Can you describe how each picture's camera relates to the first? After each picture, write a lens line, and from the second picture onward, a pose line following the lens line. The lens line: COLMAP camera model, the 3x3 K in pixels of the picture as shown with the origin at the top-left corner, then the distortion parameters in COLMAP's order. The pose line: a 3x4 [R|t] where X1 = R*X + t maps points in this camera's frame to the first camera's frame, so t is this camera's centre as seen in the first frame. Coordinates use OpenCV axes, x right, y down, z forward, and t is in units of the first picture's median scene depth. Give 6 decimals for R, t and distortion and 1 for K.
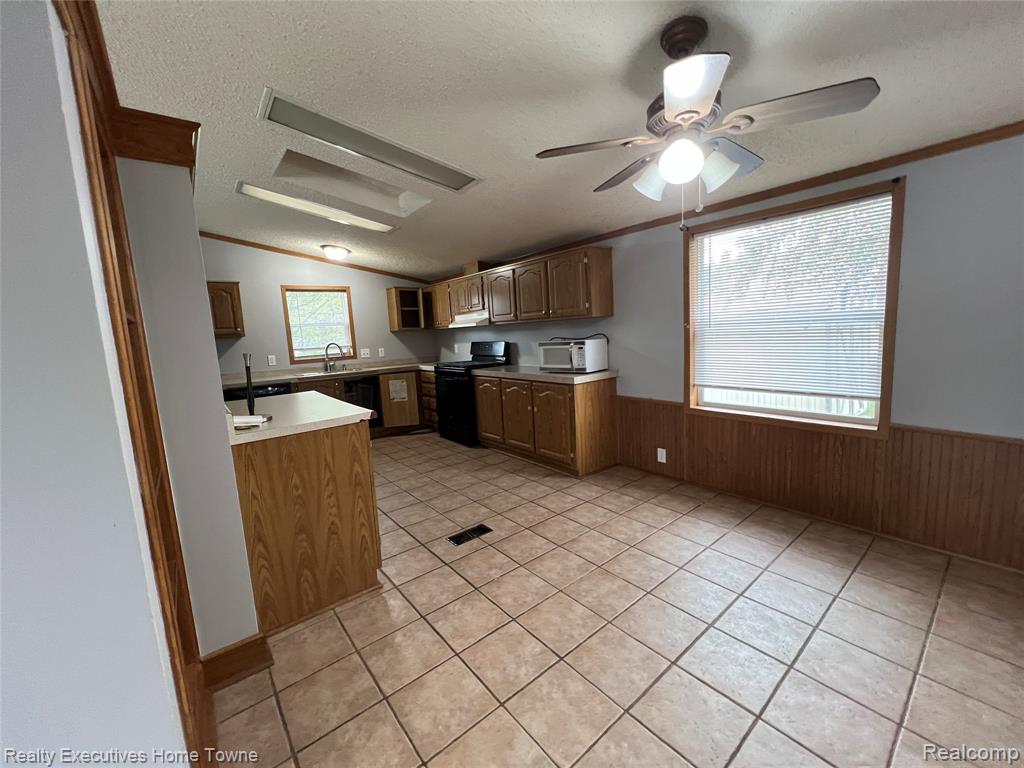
lens RADIAL K [[408.9, 0, 512.0], [0, 408.9, 384.0], [0, 0, 1]] dist [0.000071, 0.000419]
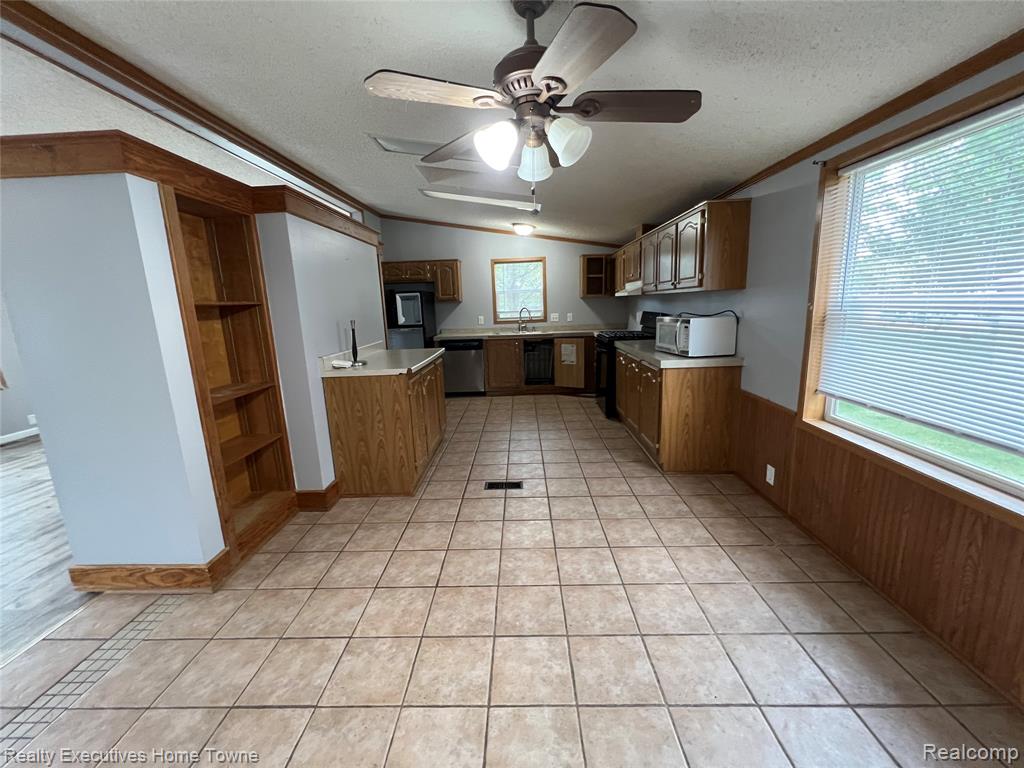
lens RADIAL K [[408.9, 0, 512.0], [0, 408.9, 384.0], [0, 0, 1]] dist [0.000071, 0.000419]
pose [[0.763983, 0.151412, -0.627219, 0.494506], [-0.088528, 0.987482, 0.130549, -0.056132], [0.639134, -0.044211, 0.767824, 0.116023]]
